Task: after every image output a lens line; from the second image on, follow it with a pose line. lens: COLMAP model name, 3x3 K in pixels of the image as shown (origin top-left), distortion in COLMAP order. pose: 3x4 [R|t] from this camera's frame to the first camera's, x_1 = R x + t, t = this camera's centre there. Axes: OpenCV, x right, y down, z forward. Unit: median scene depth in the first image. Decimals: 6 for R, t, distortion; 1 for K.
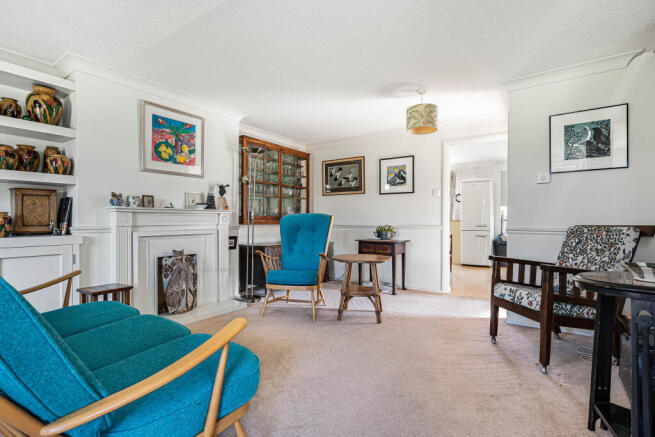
lens RADIAL K [[313.0, 0, 329.5], [0, 313.0, 221.2], [0, 0, 1]] dist [-0.000638, 0.000043]
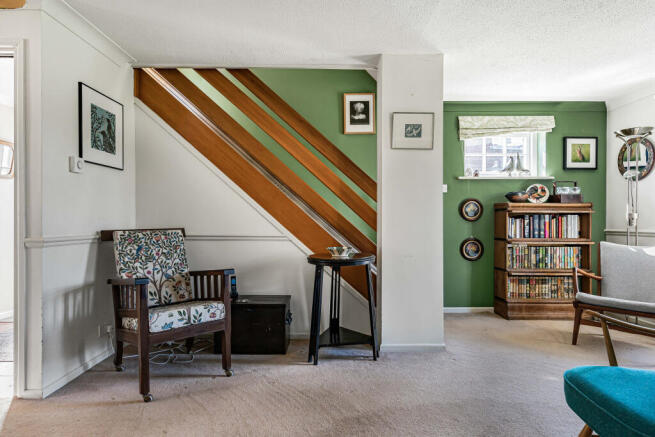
lens RADIAL K [[381.5, 0, 328.0], [0, 381.5, 219.4], [0, 0, 1]] dist [-0.001542, -0.000235]
pose [[-0.564488, -0.003443, 0.825434, -0.401513], [0.002037, 0.999982, 0.005564, -0.021428], [-0.825439, 0.004822, -0.564471, 1.140598]]
